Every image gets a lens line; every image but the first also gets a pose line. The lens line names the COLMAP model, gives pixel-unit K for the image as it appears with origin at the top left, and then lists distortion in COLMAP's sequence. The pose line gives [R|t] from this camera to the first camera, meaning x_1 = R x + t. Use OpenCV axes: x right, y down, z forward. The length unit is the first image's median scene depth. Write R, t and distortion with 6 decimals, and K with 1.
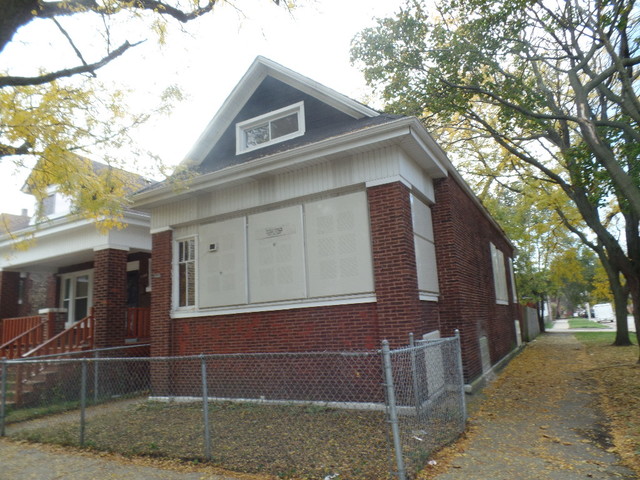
lens RADIAL K [[434.0, 0, 317.9], [0, 434.0, 242.1], [0, 0, 1]] dist [-0.042591, -0.001334]
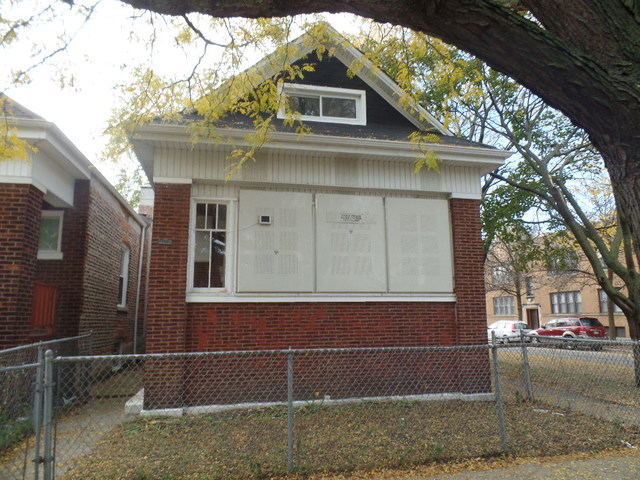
lens RADIAL K [[434.0, 0, 317.7], [0, 434.0, 240.5], [0, 0, 1]] dist [-0.042591, -0.001334]
pose [[0.760812, 0.163946, 0.627923, -0.704119], [-0.157115, 0.985312, -0.066893, 0.093424], [-0.629667, -0.047763, 0.775396, 0.306733]]
